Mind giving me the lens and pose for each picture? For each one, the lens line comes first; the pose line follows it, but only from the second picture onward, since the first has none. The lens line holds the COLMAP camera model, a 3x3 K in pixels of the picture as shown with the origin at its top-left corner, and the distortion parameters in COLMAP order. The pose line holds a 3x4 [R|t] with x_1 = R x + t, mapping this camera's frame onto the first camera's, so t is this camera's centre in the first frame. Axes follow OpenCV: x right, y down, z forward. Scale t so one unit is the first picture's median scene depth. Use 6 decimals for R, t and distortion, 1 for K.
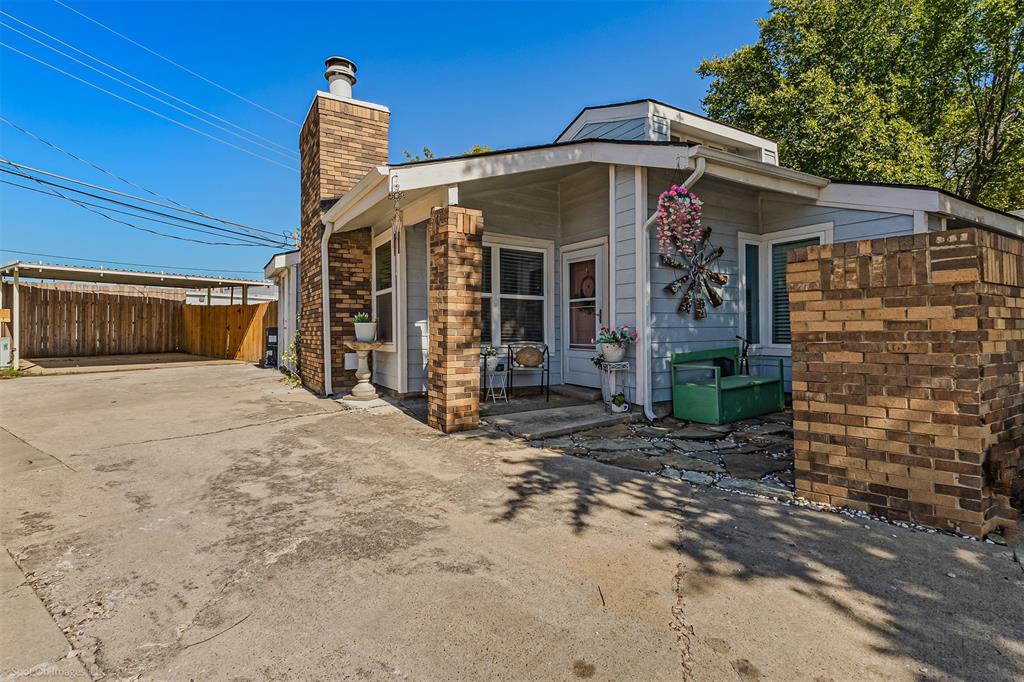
lens RADIAL K [[487.2, 0, 494.9], [0, 487.2, 331.5], [0, 0, 1]] dist [0.009701, -0.000348]
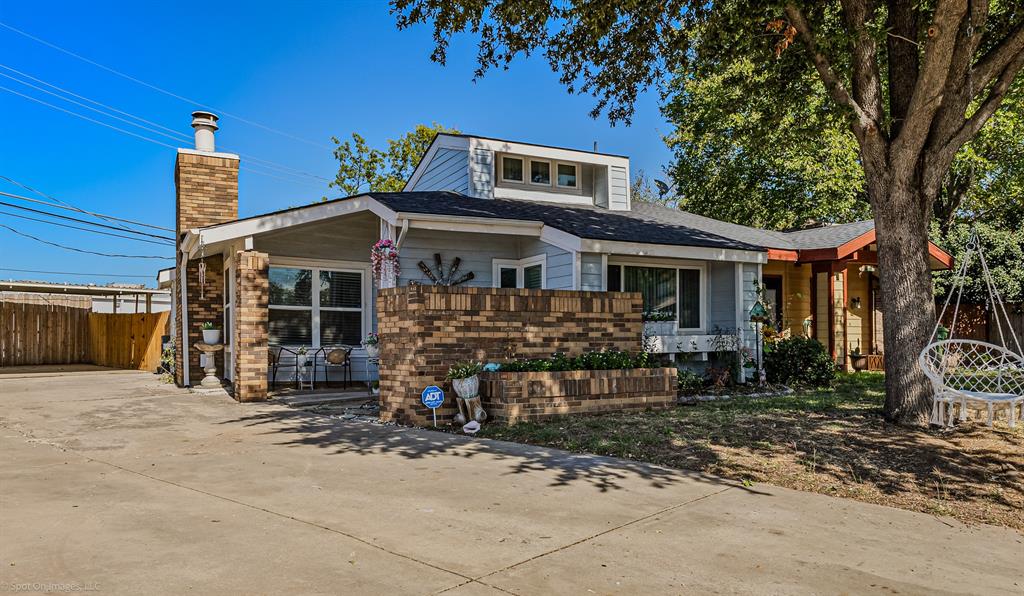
lens RADIAL K [[707.2, 0, 507.8], [0, 707.2, 351.8], [0, 0, 1]] dist [-0.000267, -0.009829]
pose [[0.998950, -0.001352, -0.045804, 0.572277], [0.001789, 0.999953, 0.009515, 0.022198], [0.045789, -0.009587, 0.998905, -0.796720]]
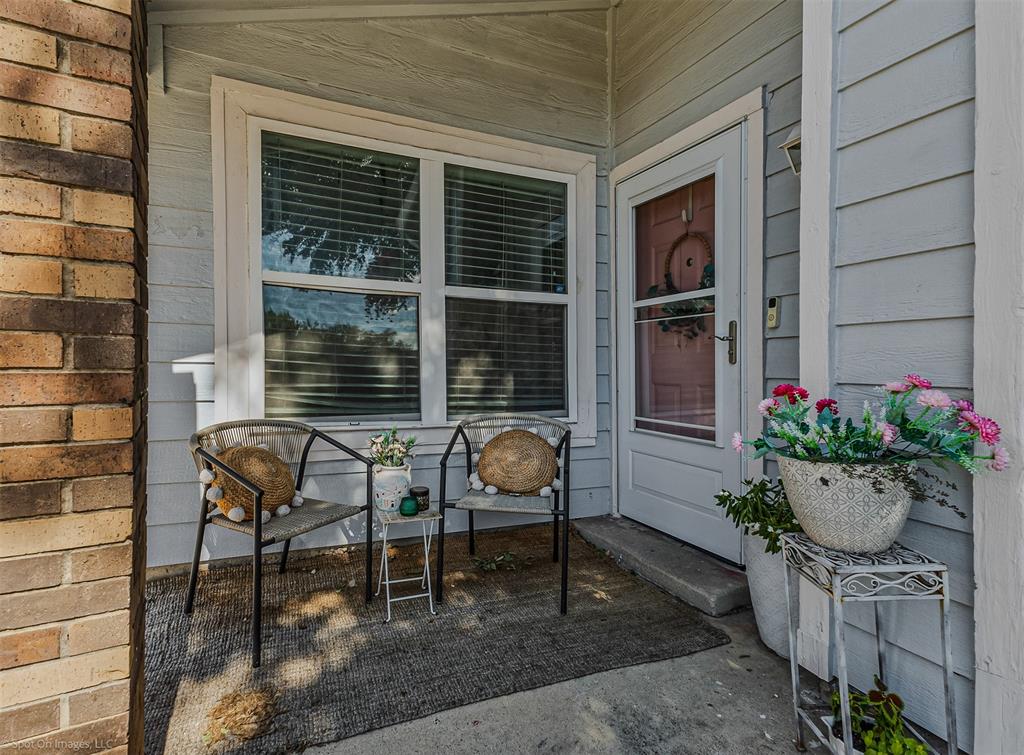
lens RADIAL K [[546.1, 0, 484.5], [0, 546.1, 371.3], [0, 0, 1]] dist [0.006864, 0.000133]
pose [[0.993635, 0.002459, -0.112623, 0.086949], [-0.001850, 0.999983, 0.005510, -0.013095], [0.112635, -0.005266, 0.993623, 0.578567]]
